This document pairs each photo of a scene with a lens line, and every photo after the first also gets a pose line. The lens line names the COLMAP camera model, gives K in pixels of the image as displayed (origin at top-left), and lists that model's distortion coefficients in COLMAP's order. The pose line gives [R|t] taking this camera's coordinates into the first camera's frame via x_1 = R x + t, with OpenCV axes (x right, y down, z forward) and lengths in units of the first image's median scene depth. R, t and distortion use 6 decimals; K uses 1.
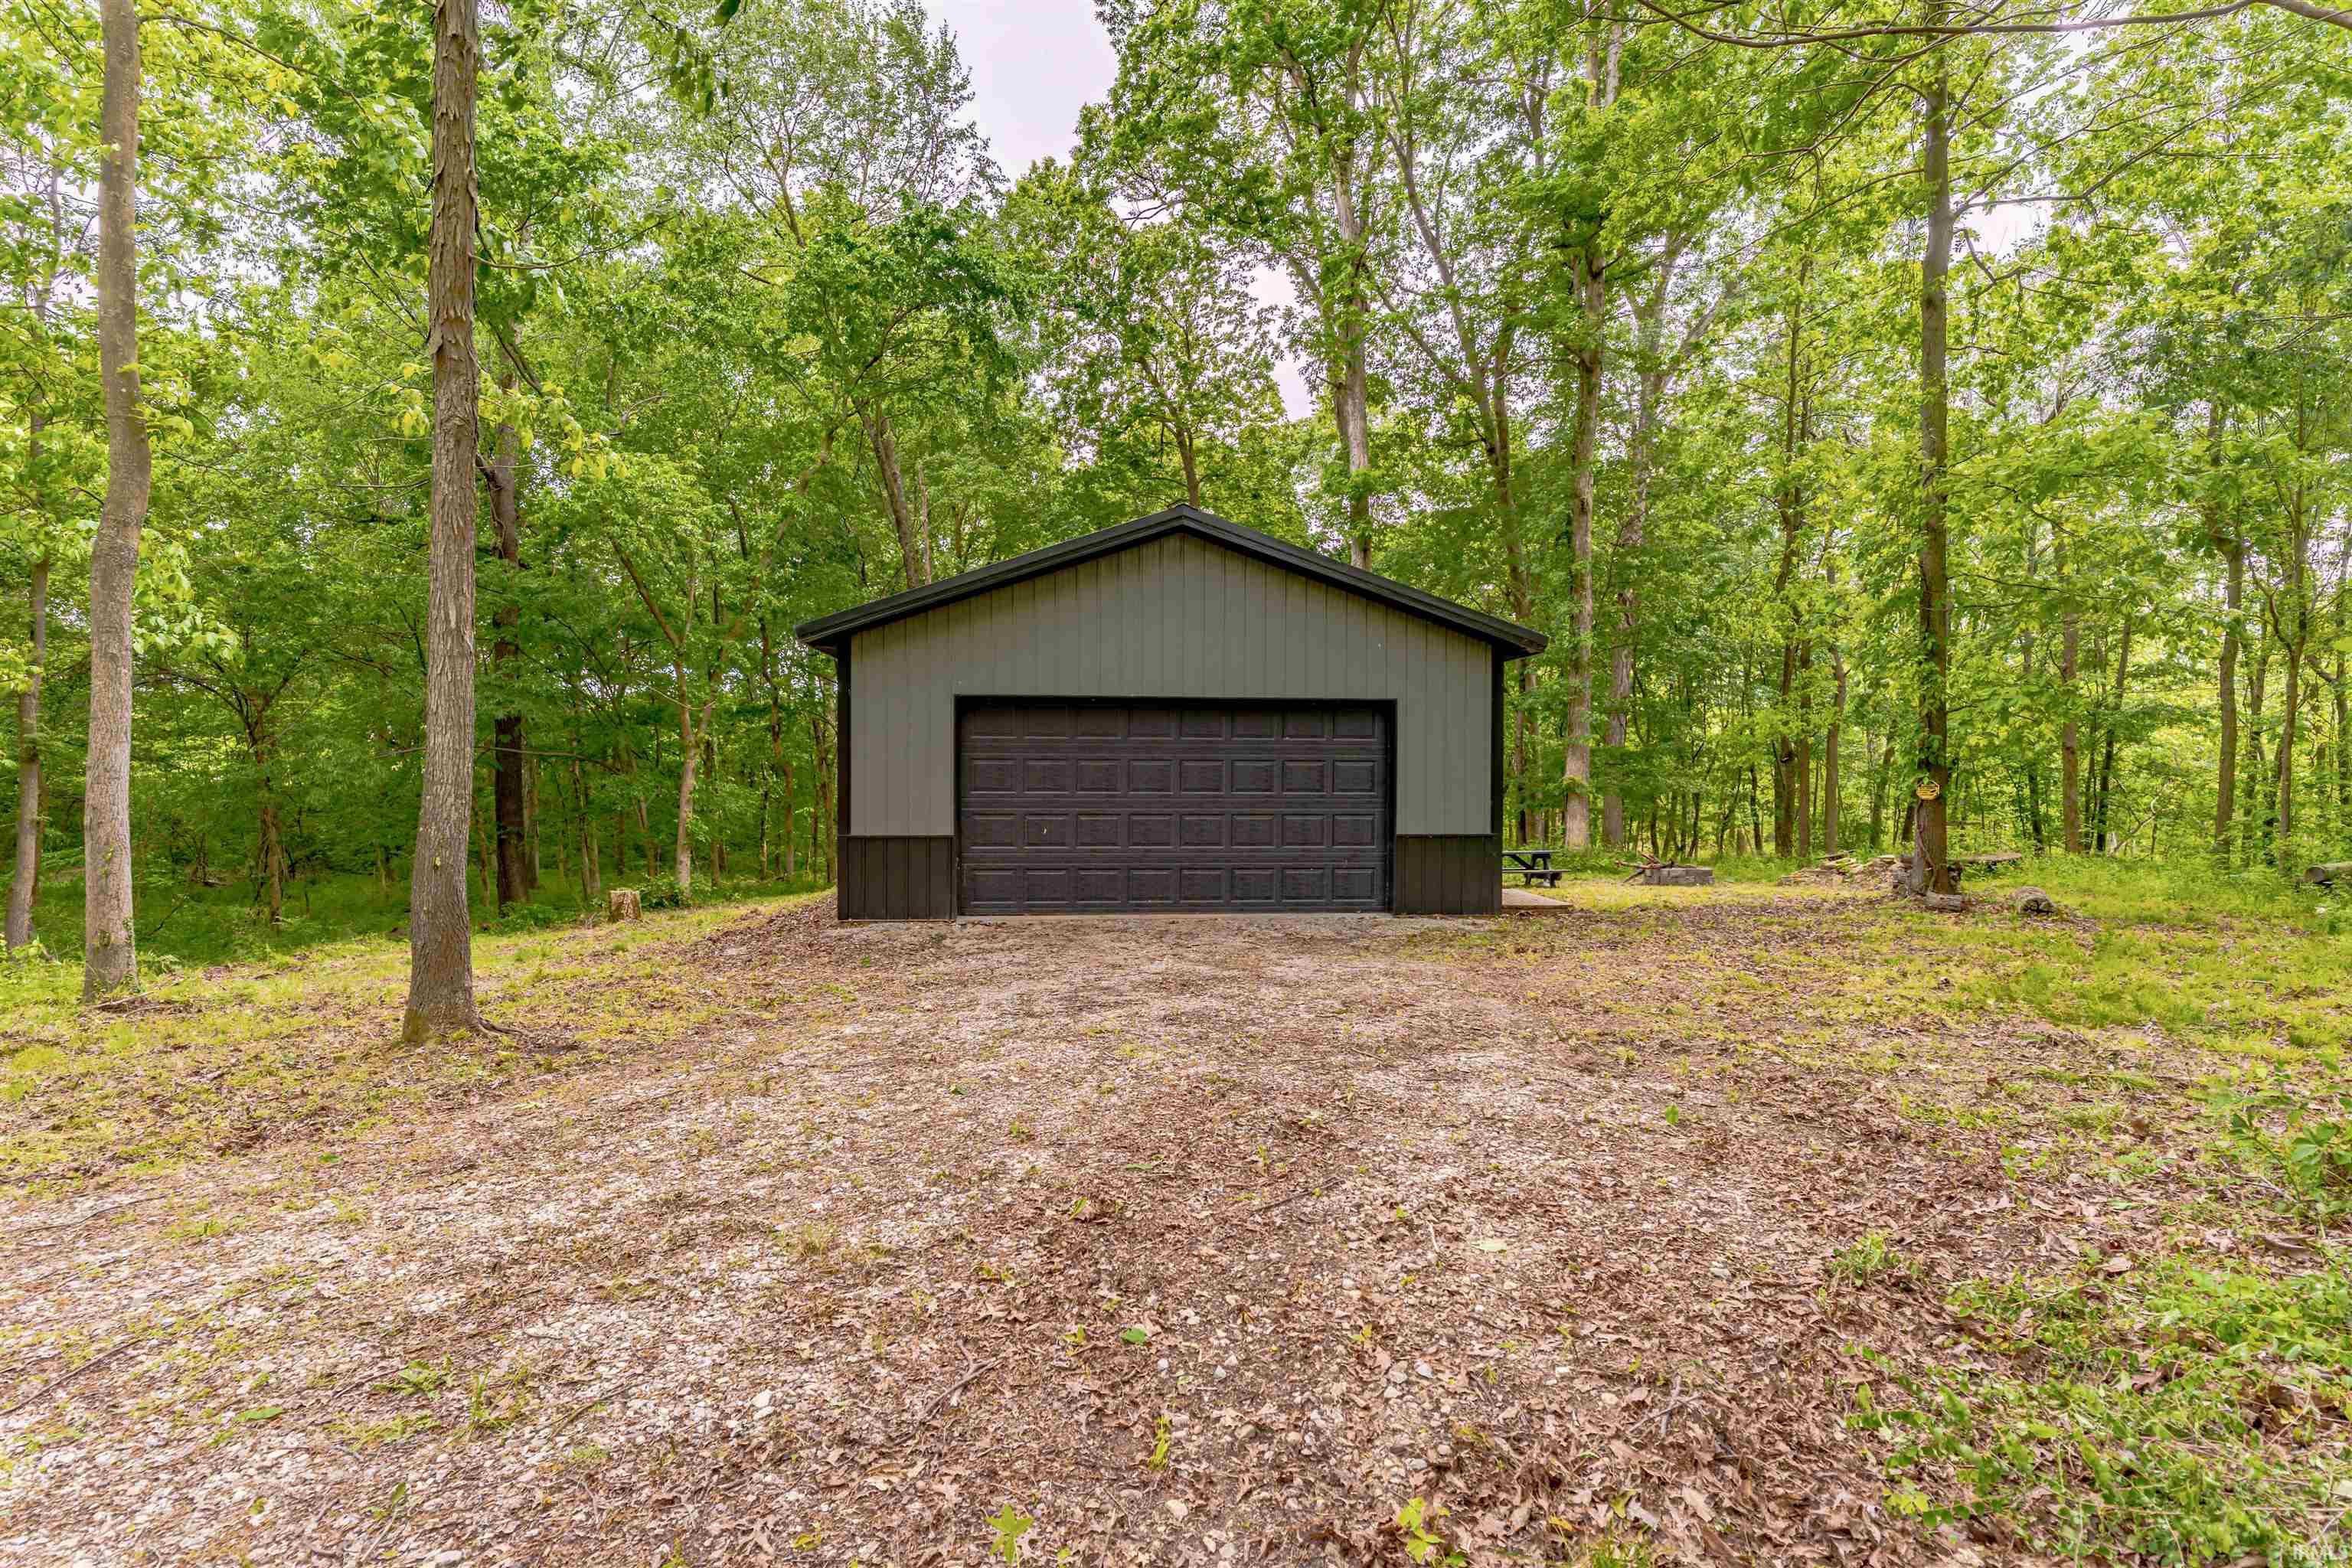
lens RADIAL K [[1141.8, 0, 1155.0], [0, 1141.8, 776.6], [0, 0, 1]] dist [-0.000292, 0.000044]
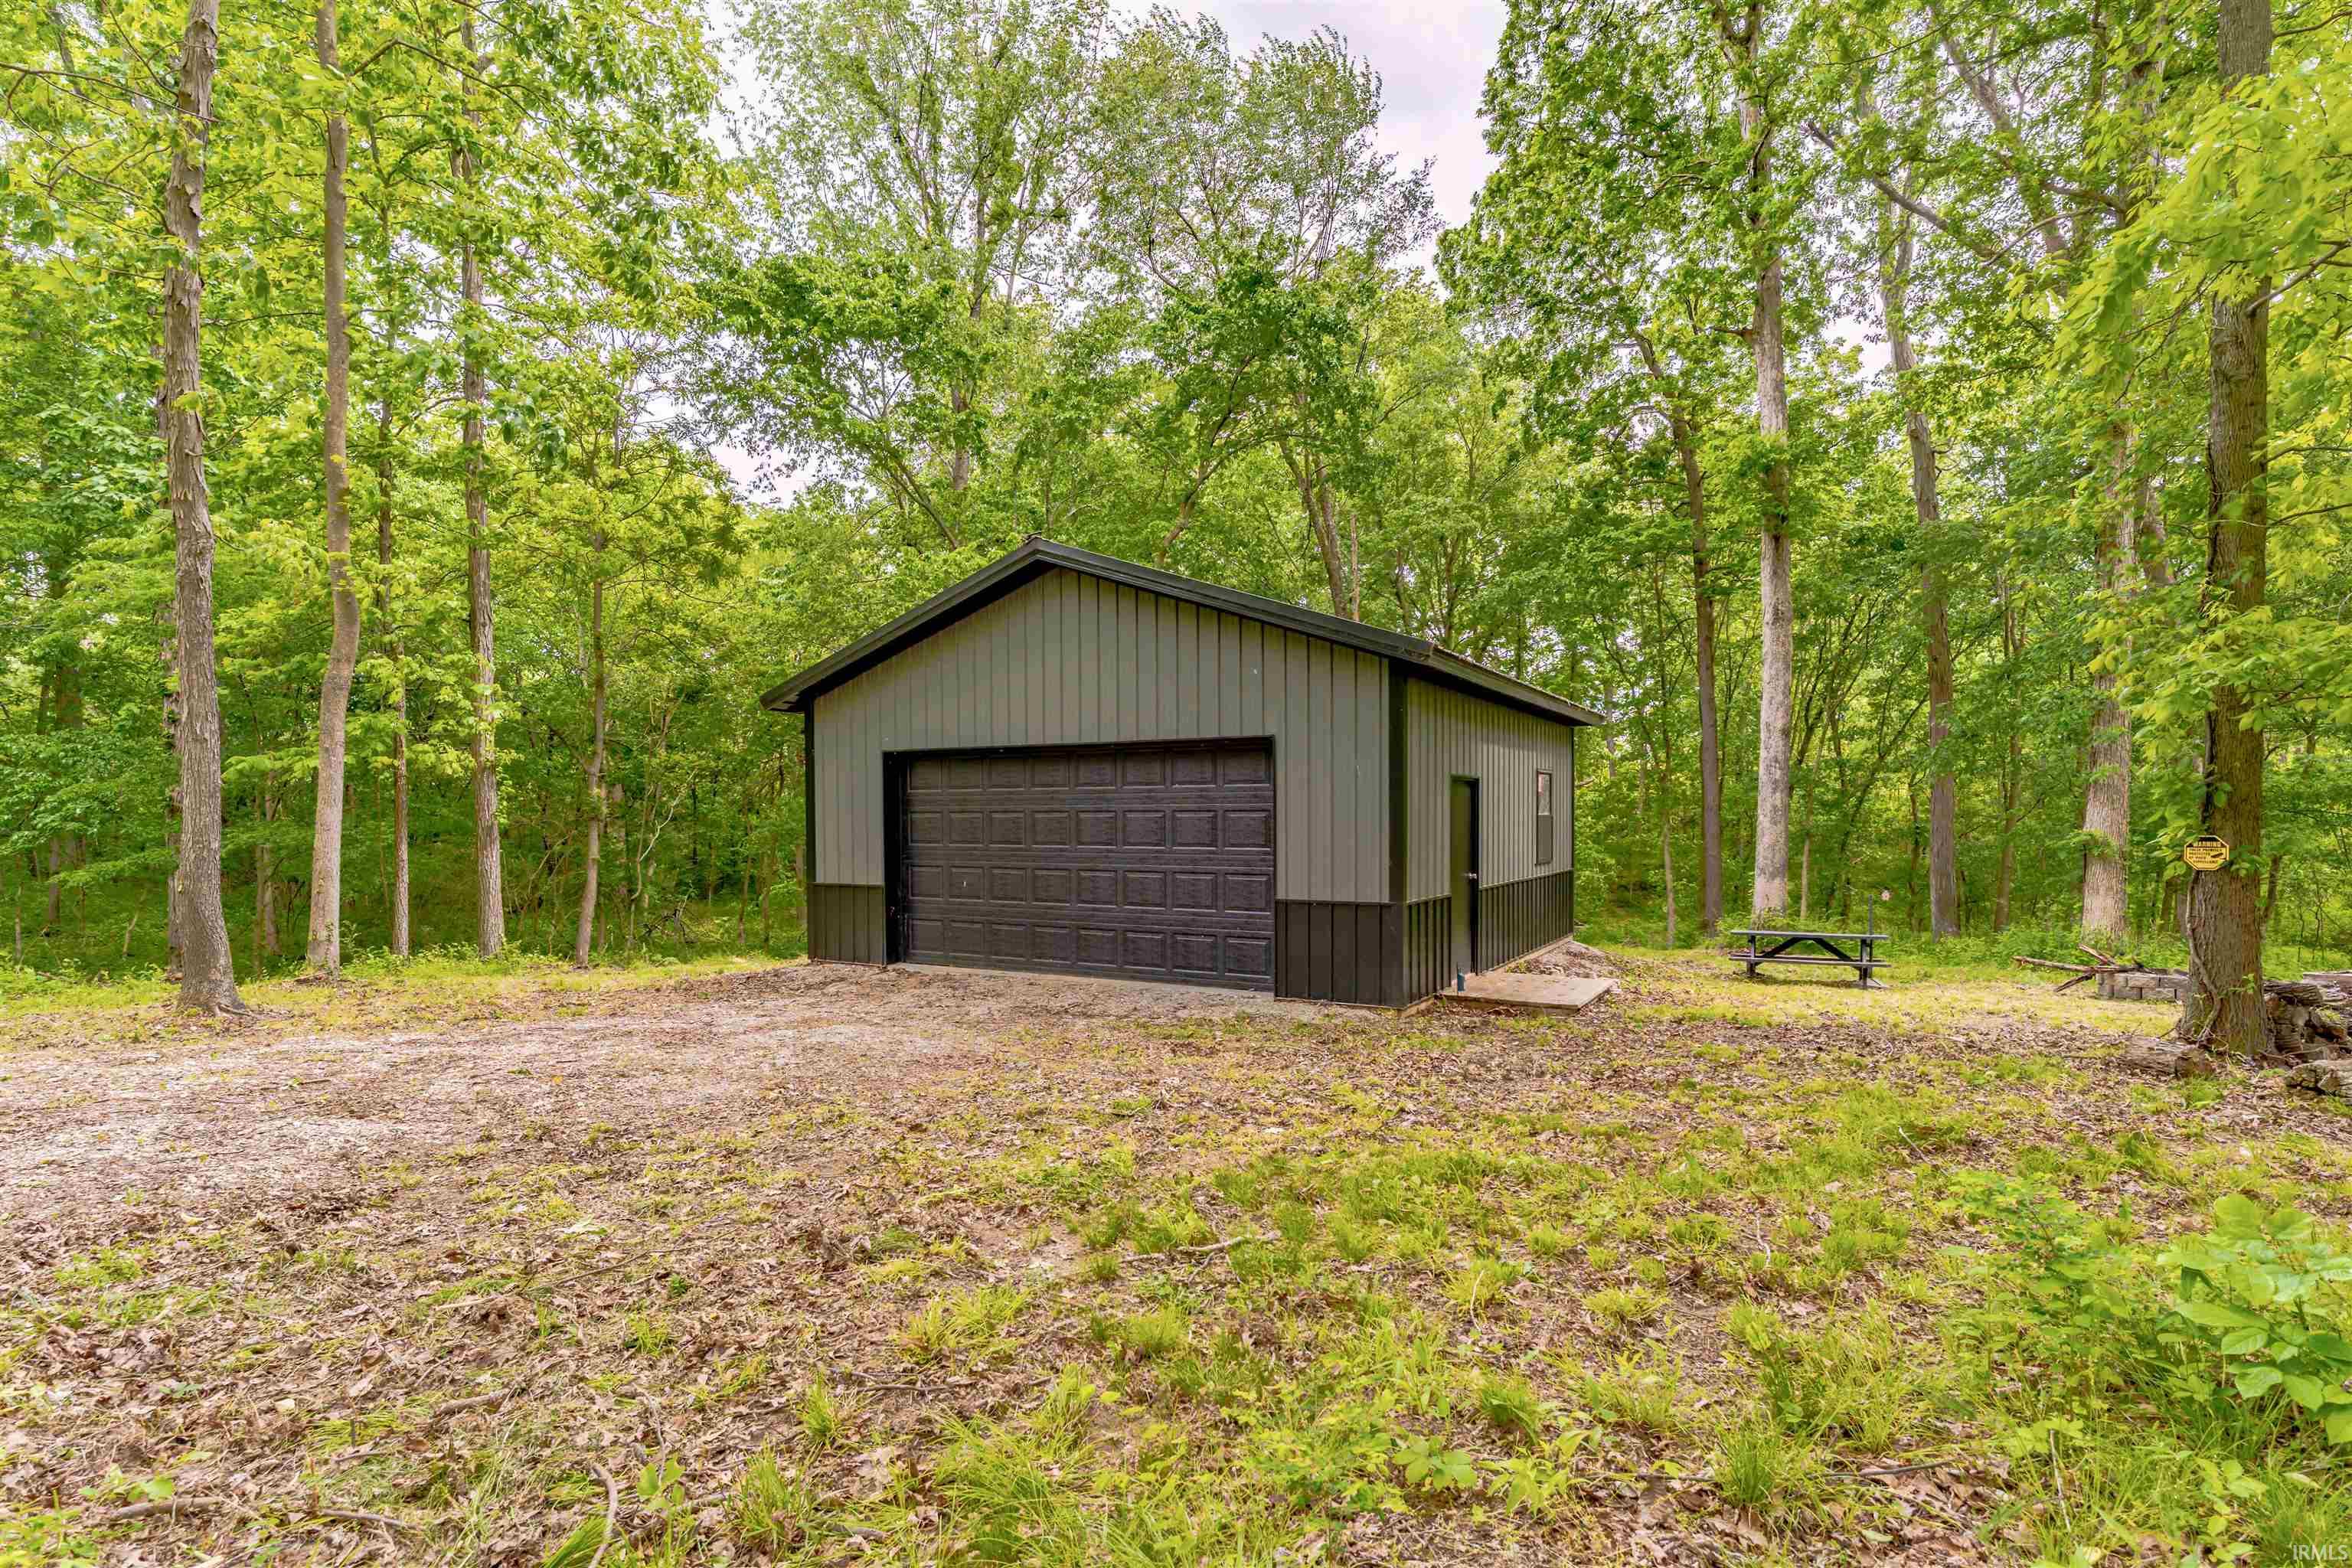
lens RADIAL K [[1169.0, 0, 1166.1], [0, 1169.0, 830.5], [0, 0, 1]] dist [-0.000109, 0.000270]
pose [[0.817314, -0.000878, -0.576192, 0.621389], [0.000240, 0.999999, -0.001185, 0.001862], [0.576193, 0.000830, 0.817313, 0.257099]]
